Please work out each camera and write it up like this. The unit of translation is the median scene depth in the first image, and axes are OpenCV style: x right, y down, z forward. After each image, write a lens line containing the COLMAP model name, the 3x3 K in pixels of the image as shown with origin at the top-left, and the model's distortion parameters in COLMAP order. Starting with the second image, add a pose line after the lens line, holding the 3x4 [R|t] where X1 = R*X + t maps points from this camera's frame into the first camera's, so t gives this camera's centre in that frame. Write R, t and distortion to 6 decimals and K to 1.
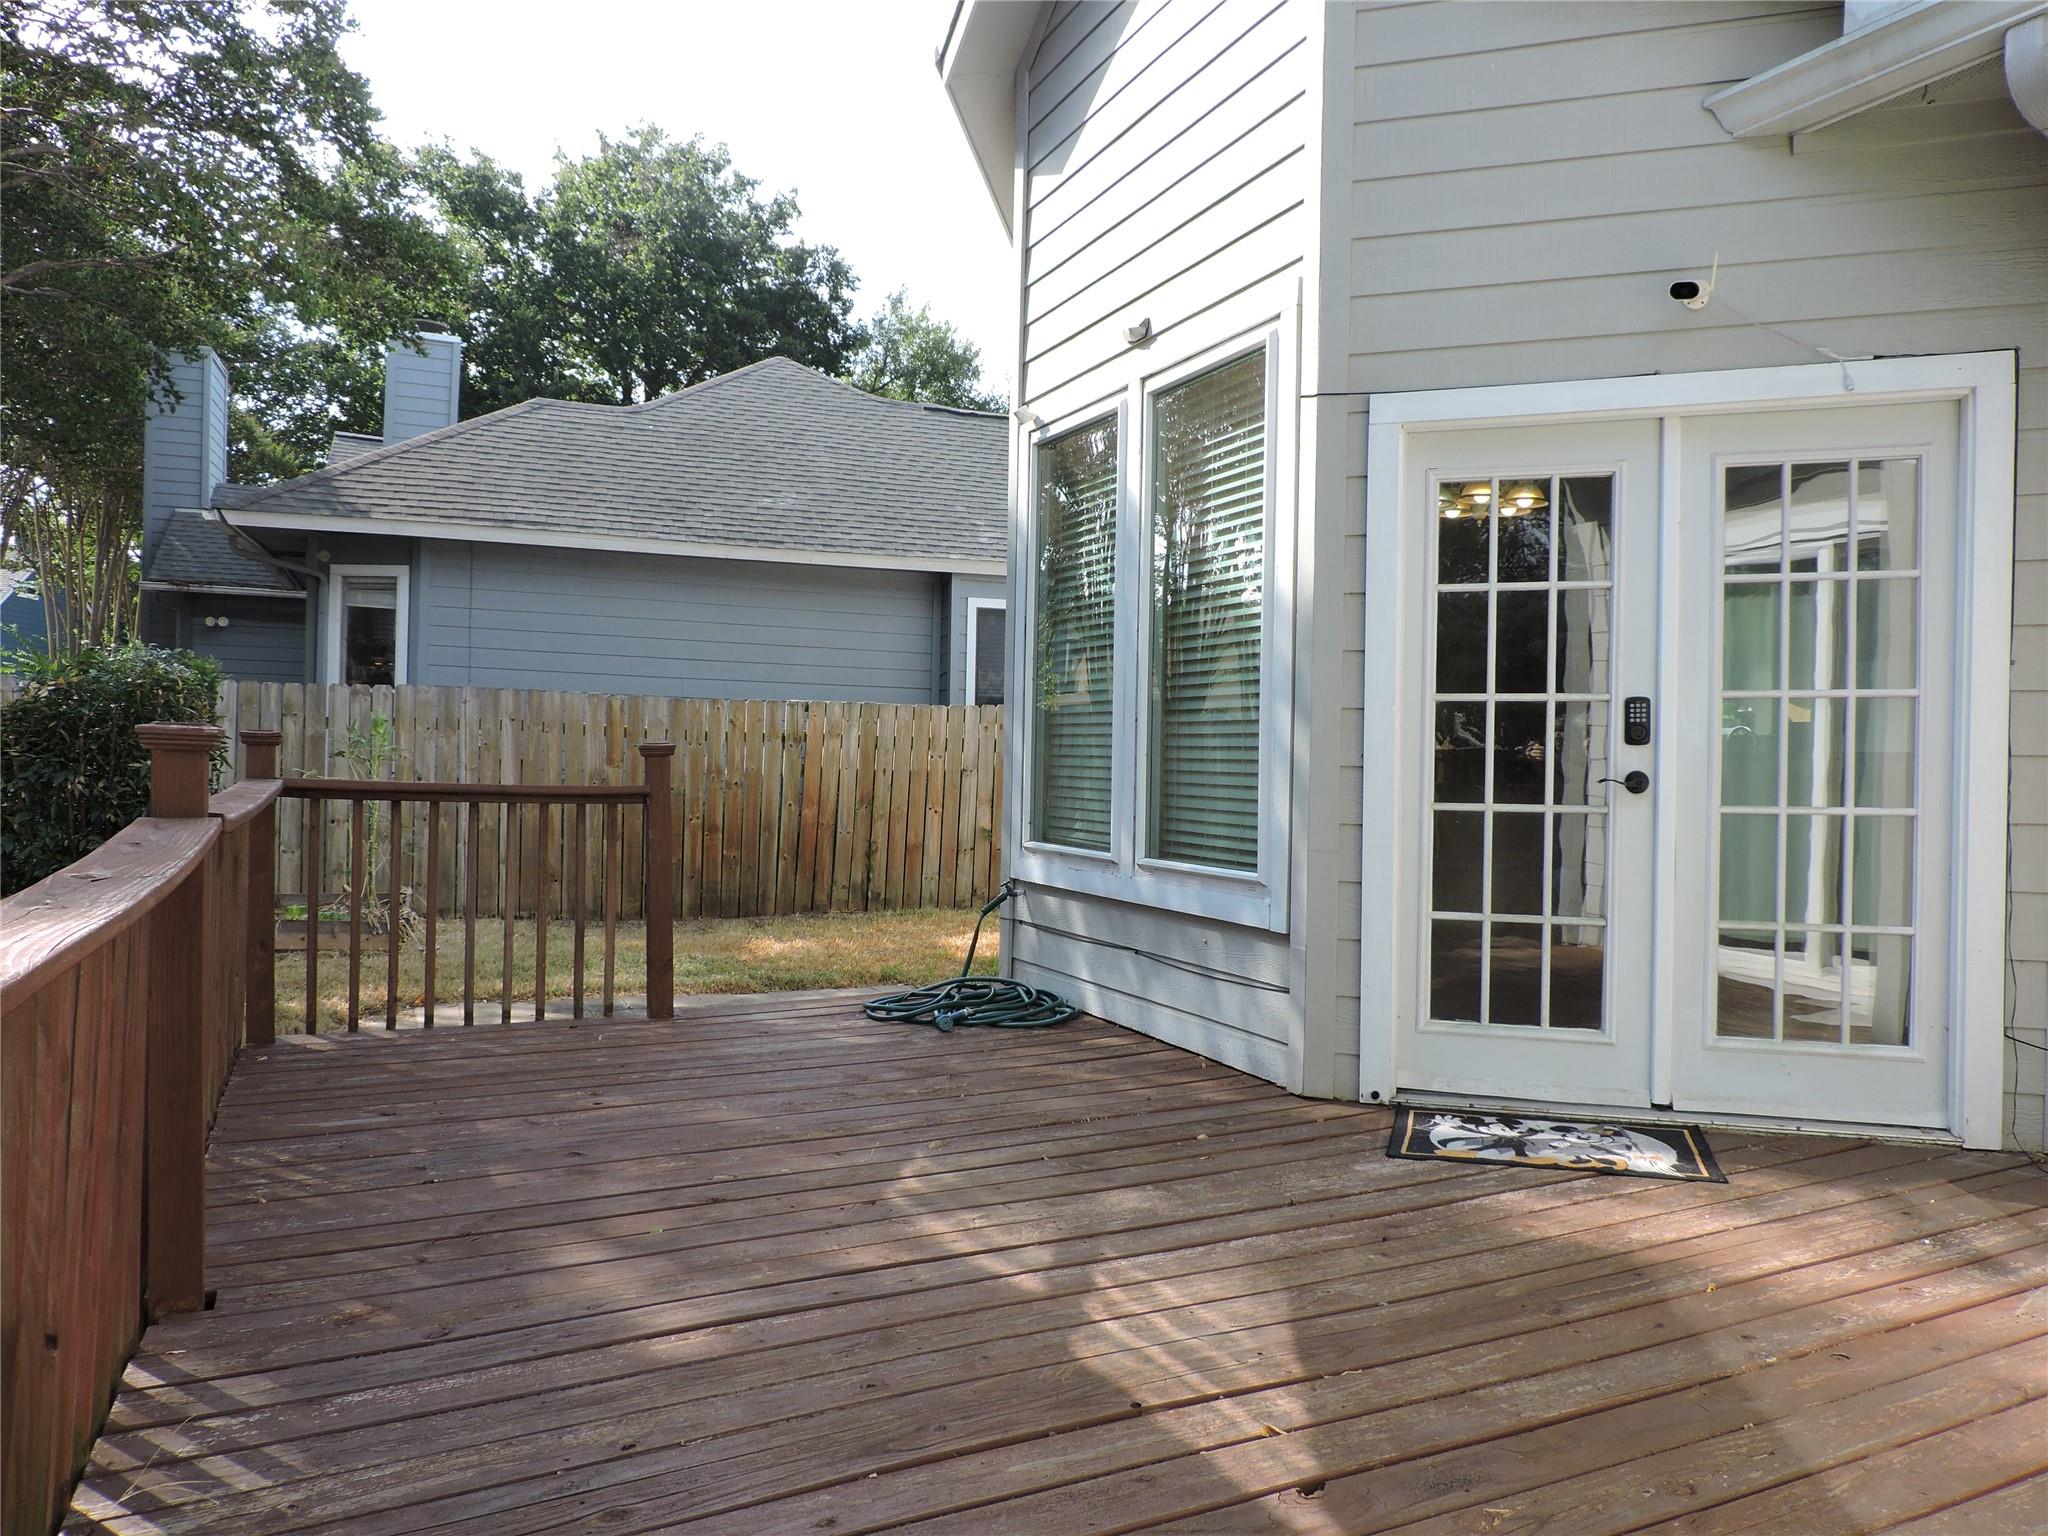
lens RADIAL K [[1474.0, 0, 1024.0], [0, 1474.0, 768.0], [0, 0, 1]] dist [-0.002004, -0.003164]
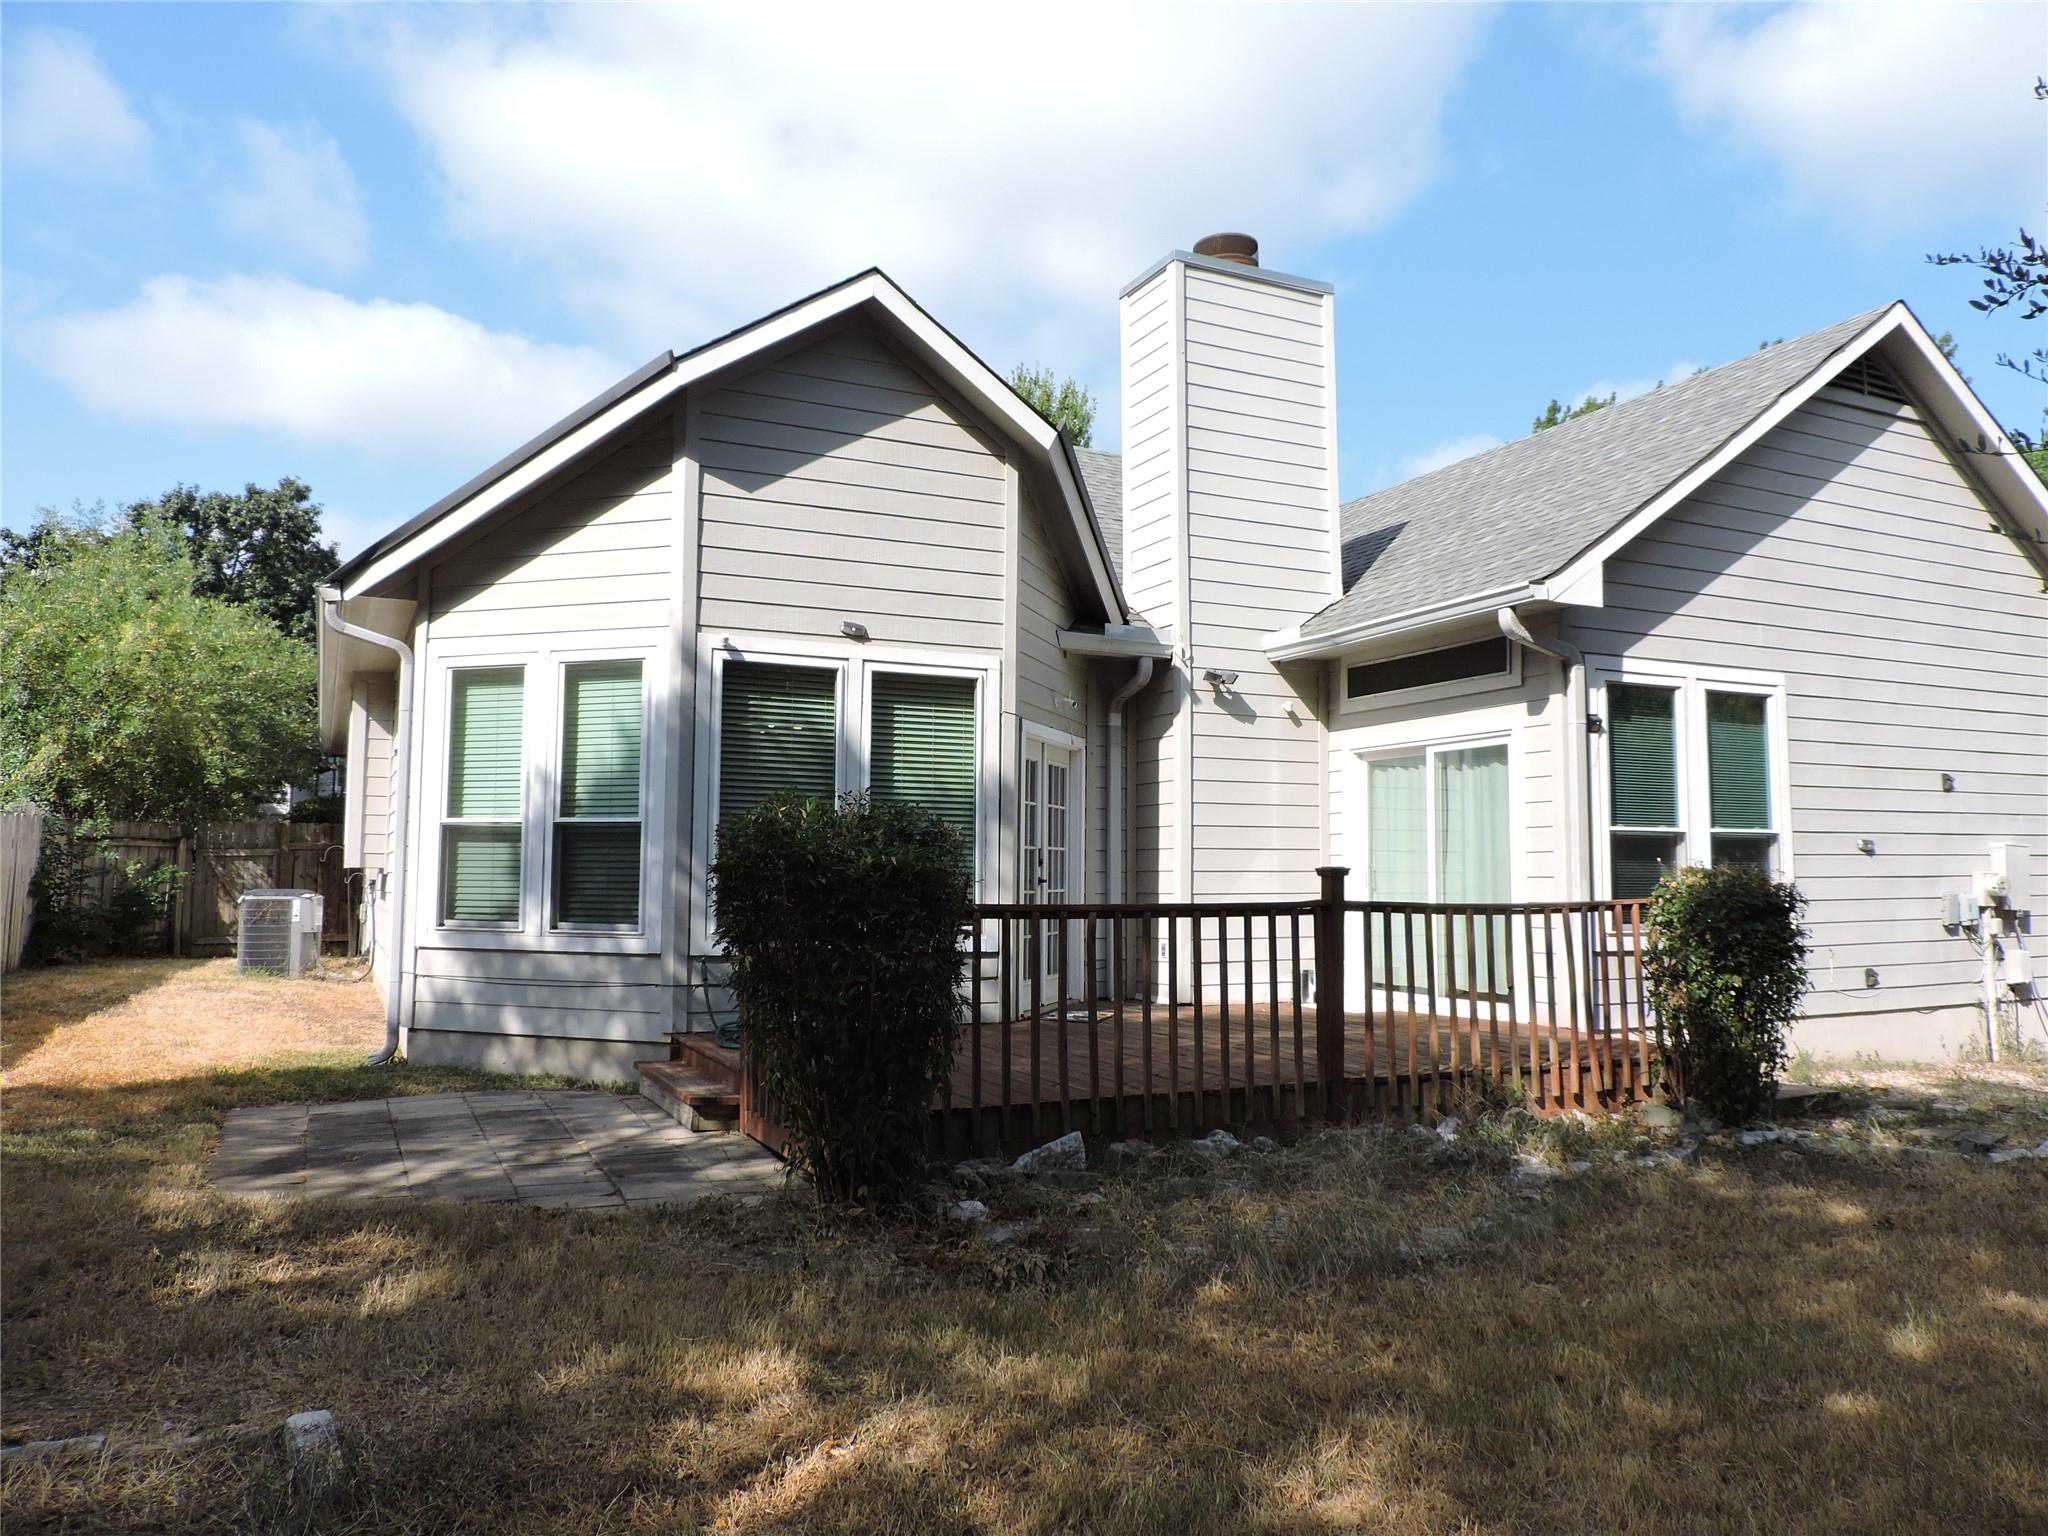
lens RADIAL K [[1474.0, 0, 1024.0], [0, 1474.0, 768.0], [0, 0, 1]] dist [-0.002004, -0.003164]
pose [[-0.012154, 0.065353, 0.997788, -2.037413], [0.003178, 0.997859, -0.065319, -0.021080], [-0.999921, 0.002377, -0.012336, 1.001592]]
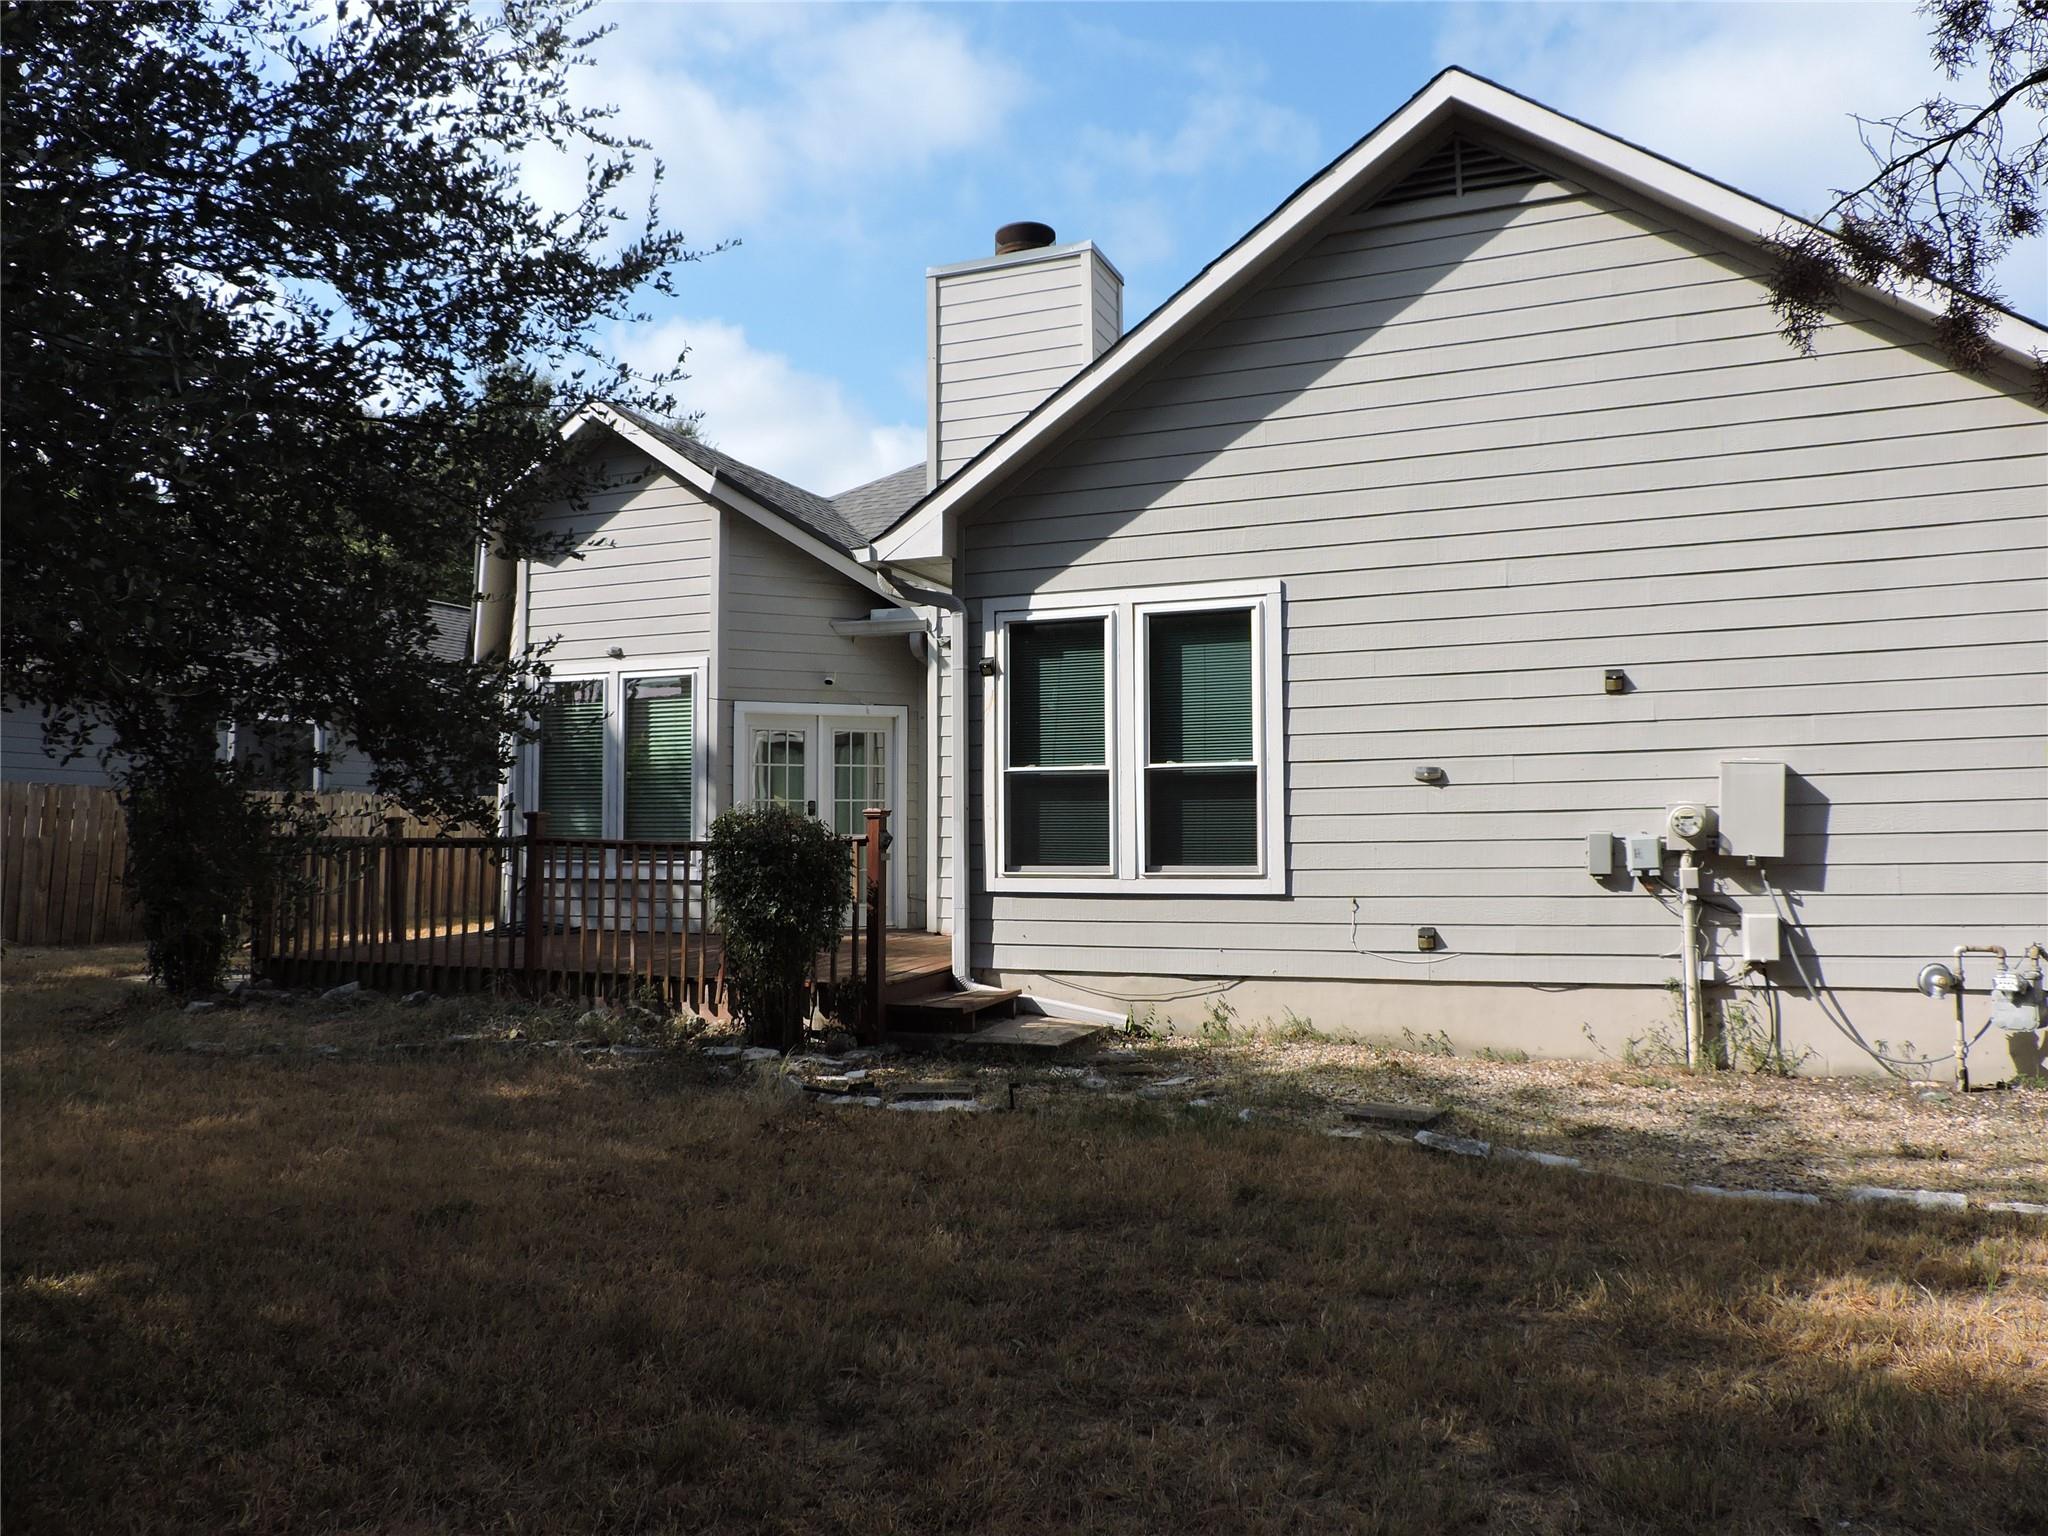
lens RADIAL K [[1474.0, 0, 1024.0], [0, 1474.0, 768.0], [0, 0, 1]] dist [-0.002004, -0.003164]
pose [[0.752754, 0.016091, 0.658106, -1.274486], [0.015218, 0.999009, -0.041833, 0.020109], [-0.658126, 0.041505, 0.751763, -1.627299]]
